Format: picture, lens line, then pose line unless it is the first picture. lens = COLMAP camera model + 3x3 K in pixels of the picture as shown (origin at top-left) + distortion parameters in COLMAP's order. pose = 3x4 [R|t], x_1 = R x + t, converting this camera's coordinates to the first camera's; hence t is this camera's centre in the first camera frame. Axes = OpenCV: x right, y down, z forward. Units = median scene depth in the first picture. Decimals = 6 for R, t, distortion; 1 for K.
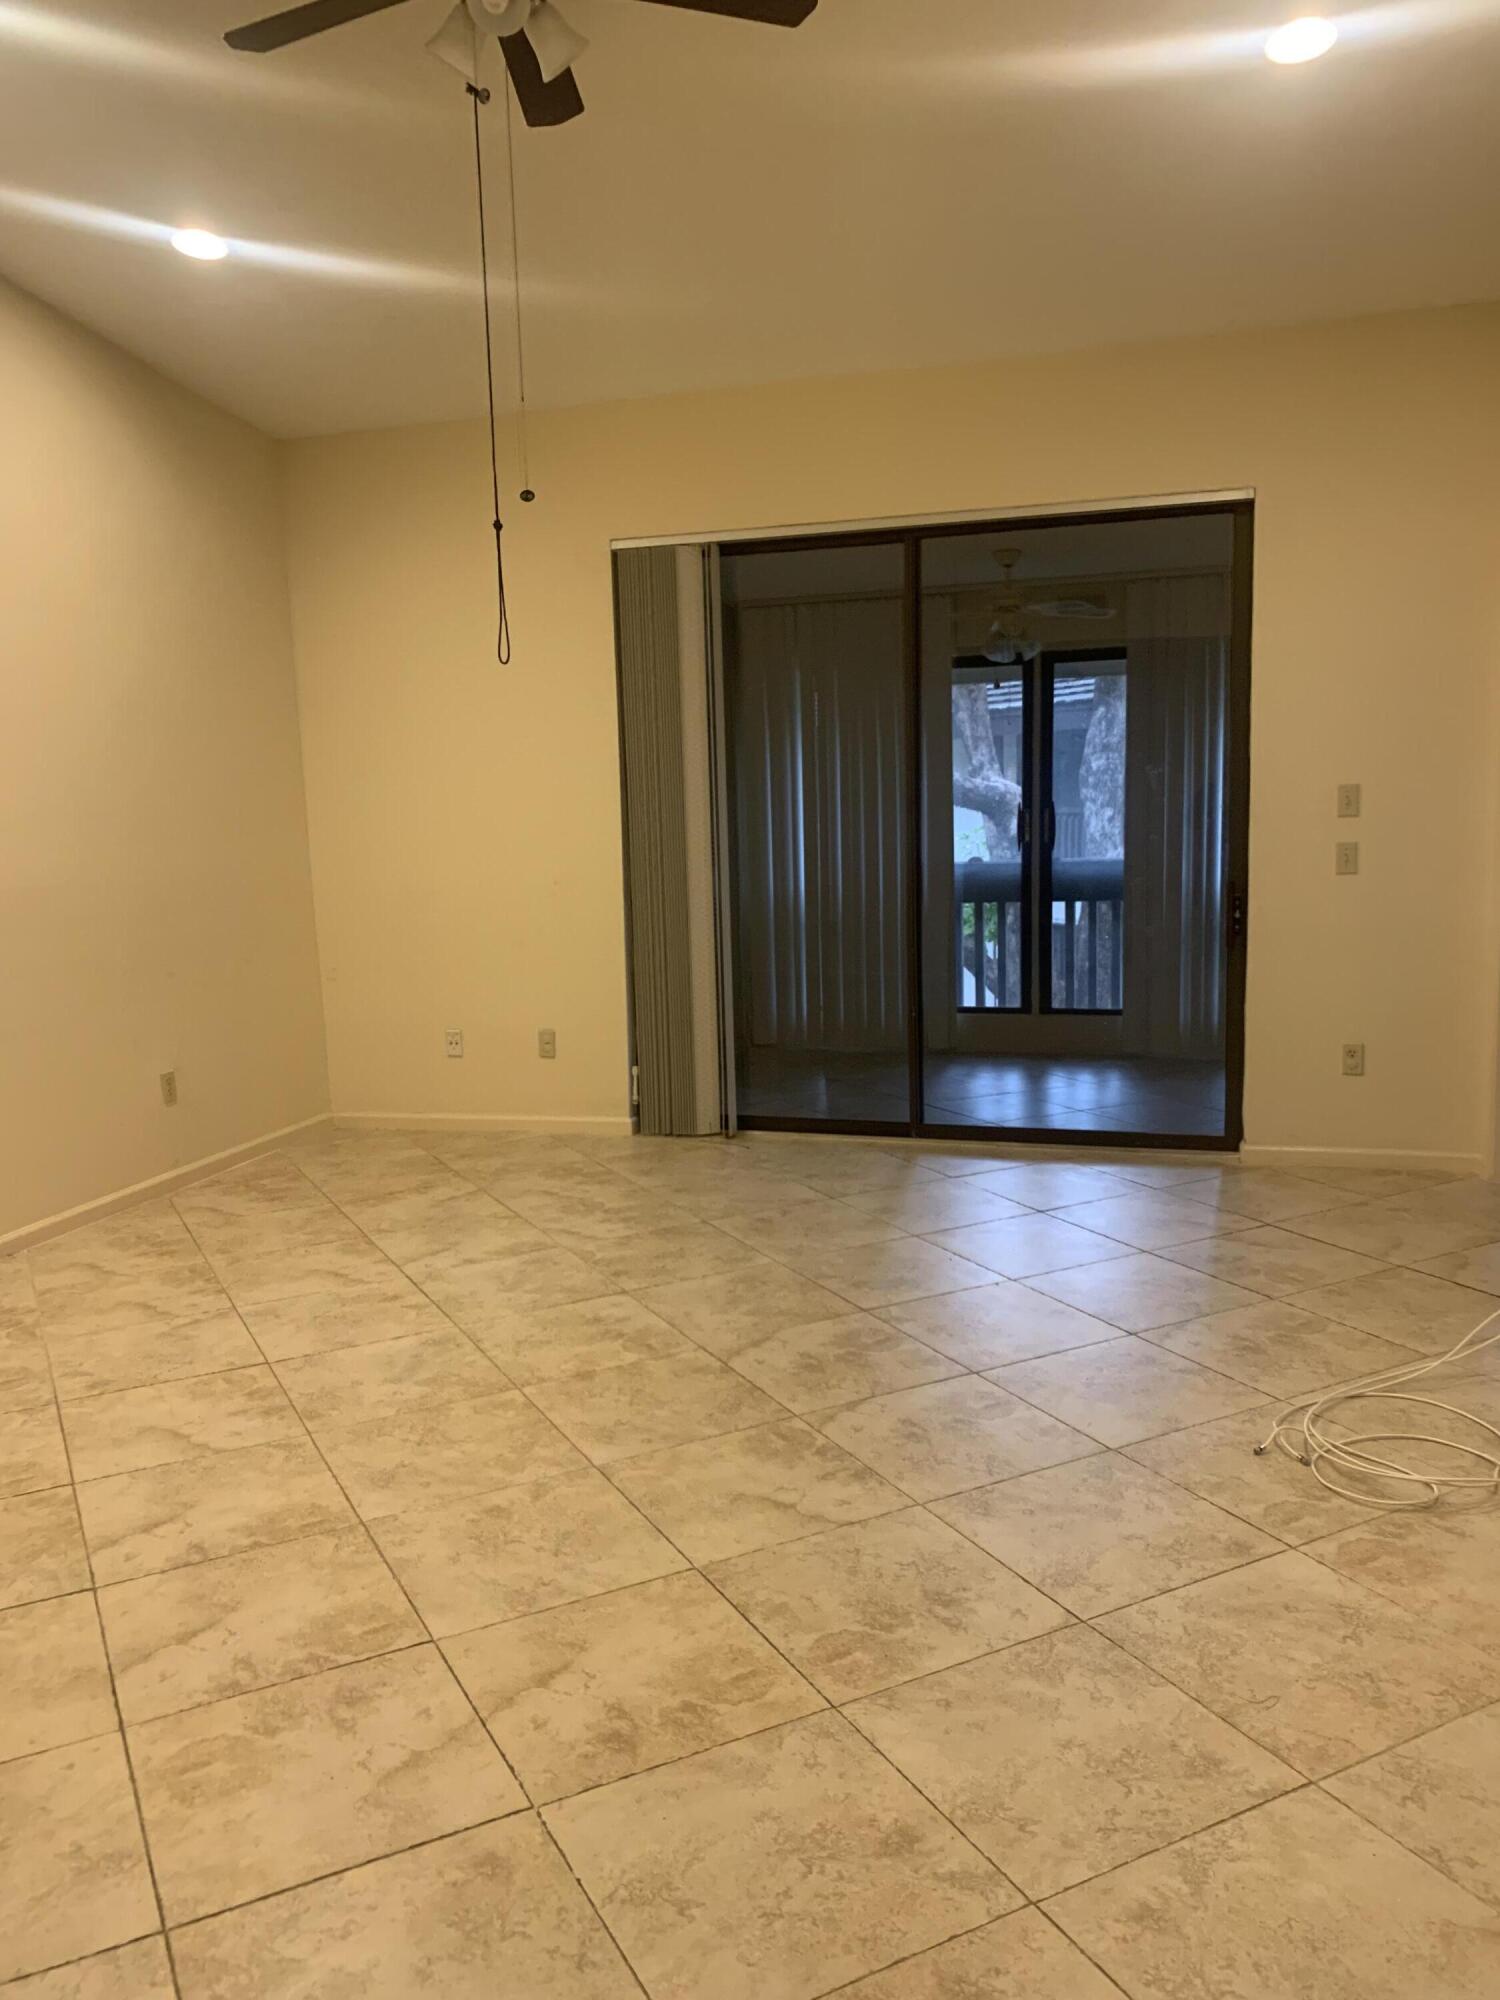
lens RADIAL K [[1551.7, 0, 749.6], [0, 1551.7, 1004.2], [0, 0, 1]] dist [0.031211, -0.036936]
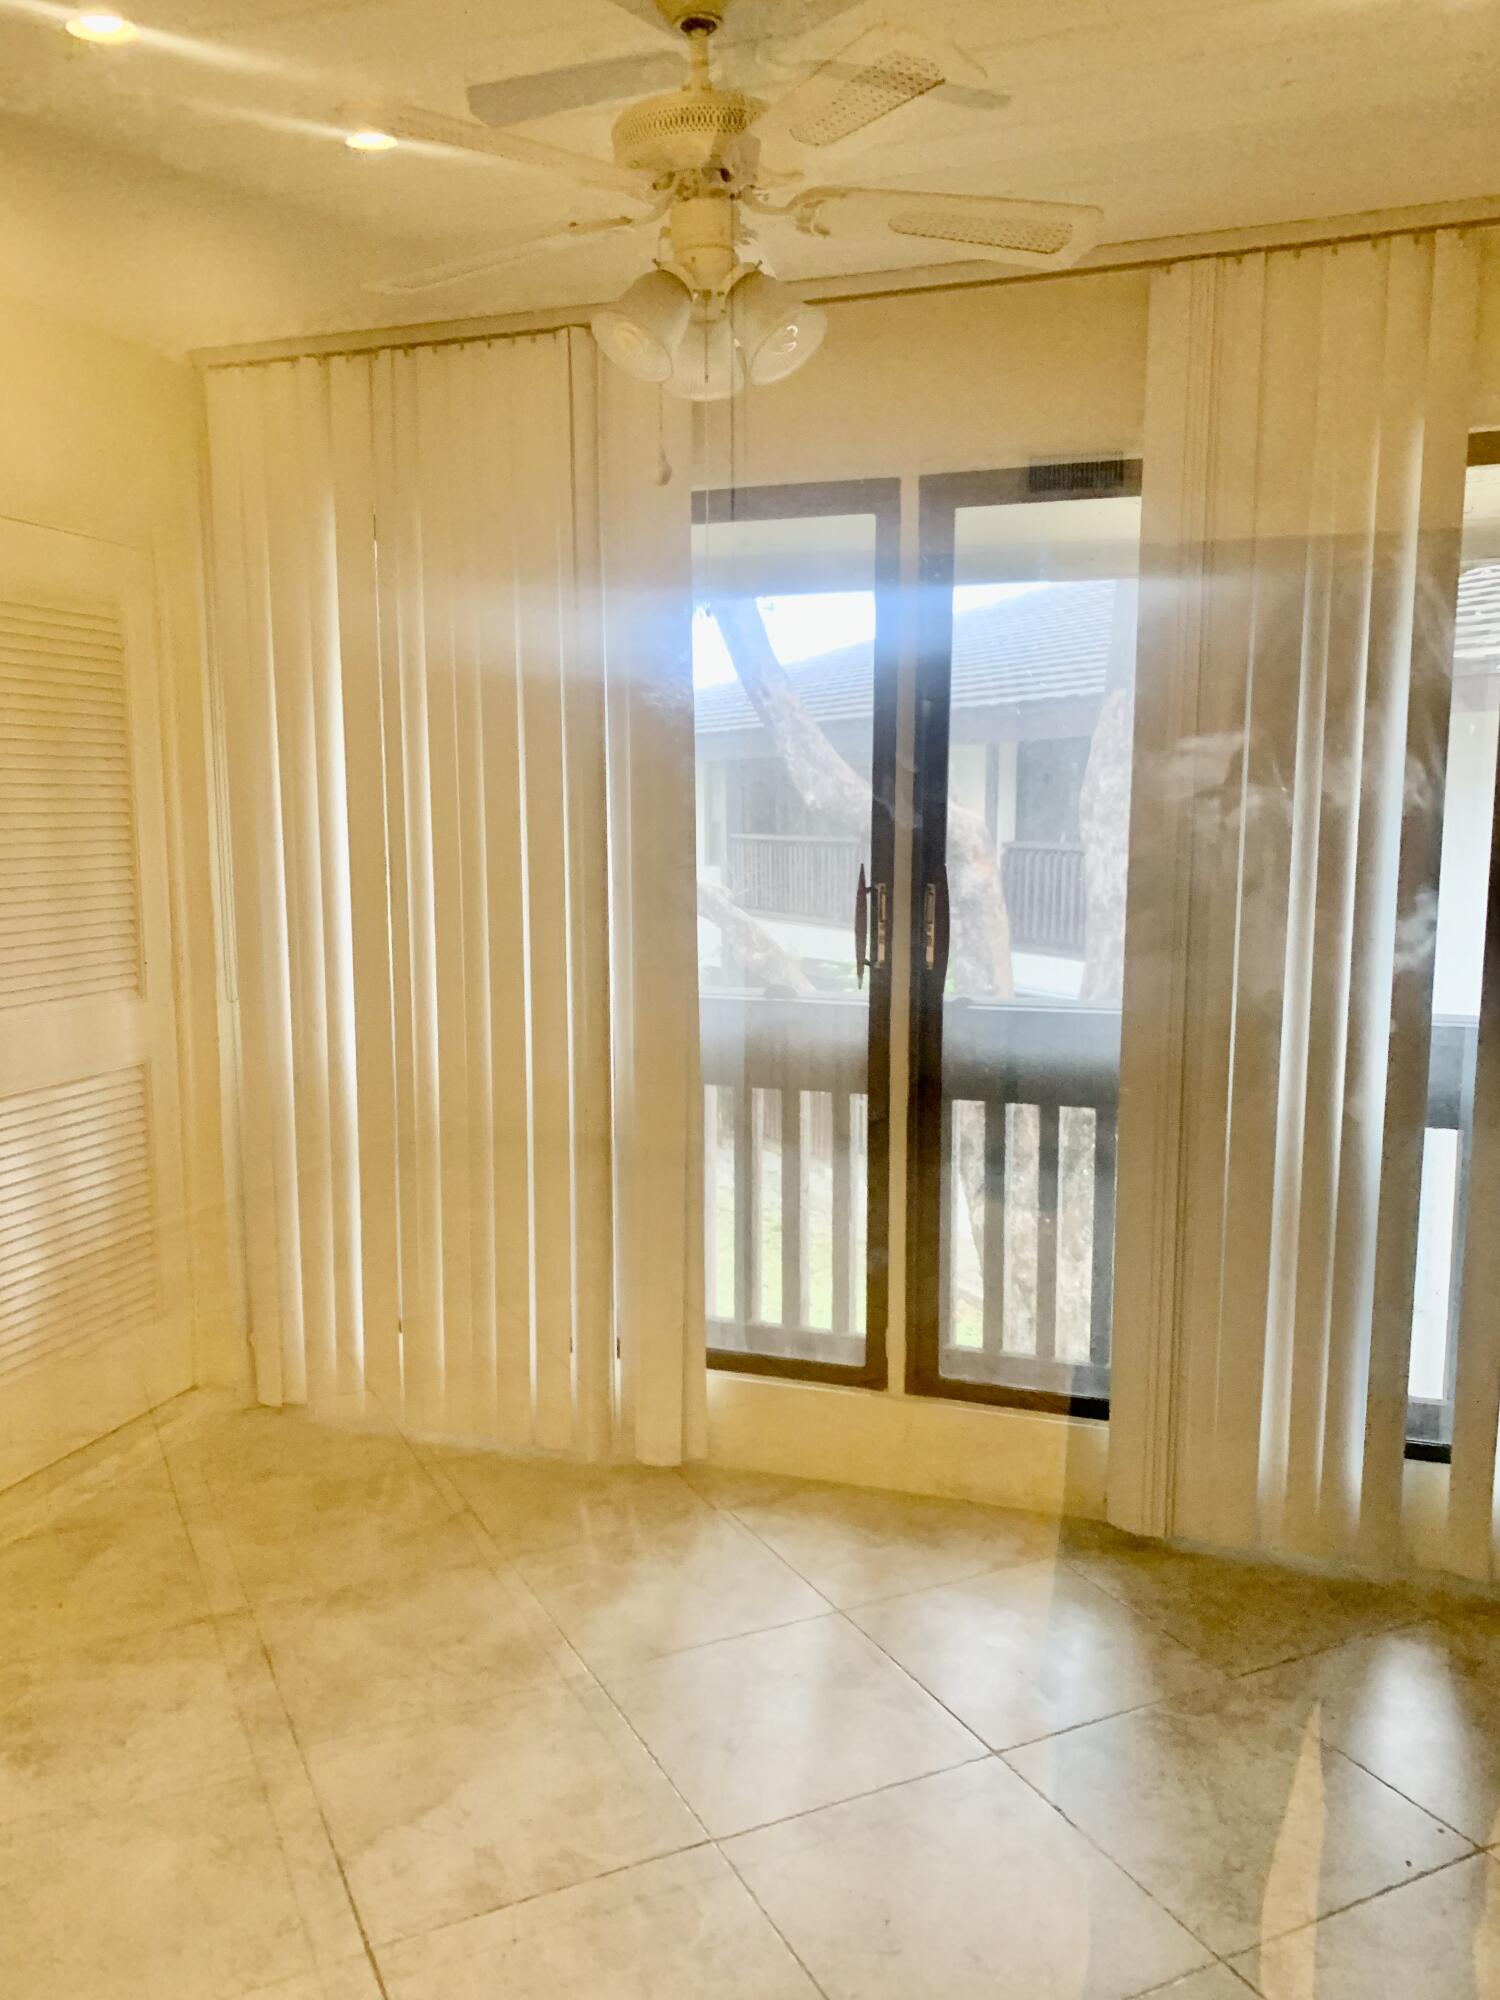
lens RADIAL K [[1551.7, 0, 755.9], [0, 1551.7, 999.4], [0, 0, 1]] dist [0.031211, -0.036936]
pose [[0.999231, 0.034366, -0.018878, 0.363766], [-0.034577, 0.999342, -0.010969, -0.213055], [0.018489, 0.011613, 0.999762, 1.424256]]
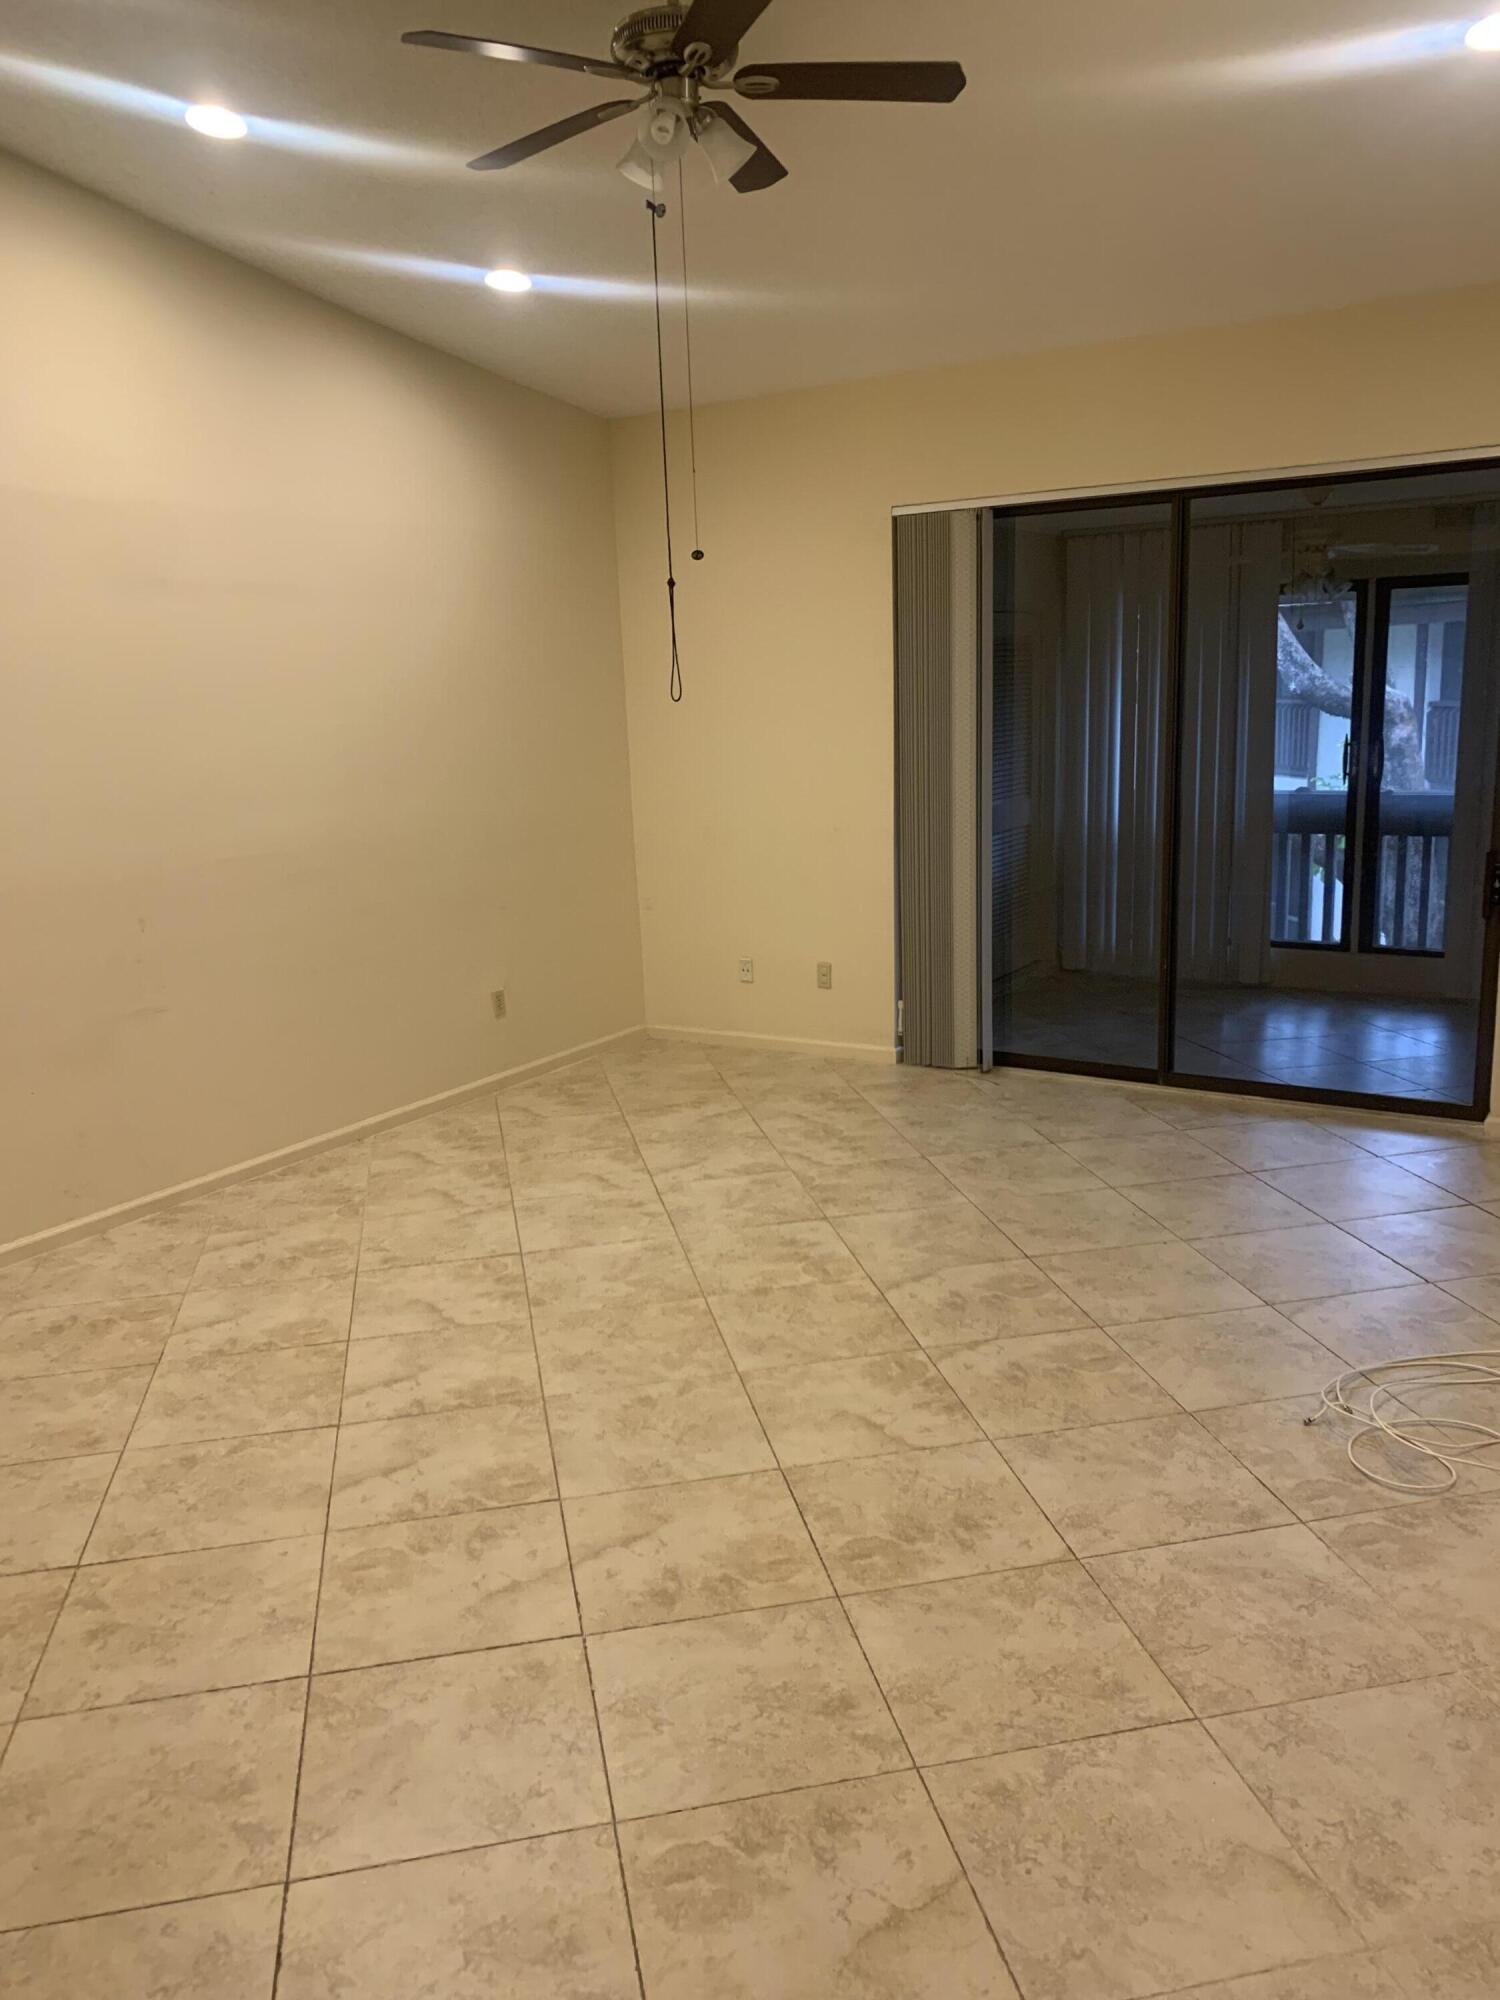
lens RADIAL K [[1551.7, 0, 756.4], [0, 1551.7, 1006.7], [0, 0, 1]] dist [0.031211, -0.036936]
pose [[0.962798, 0.051954, -0.265179, 0.199326], [-0.029189, 0.995597, 0.089081, -0.084341], [0.268639, -0.078026, 0.960075, -0.115587]]
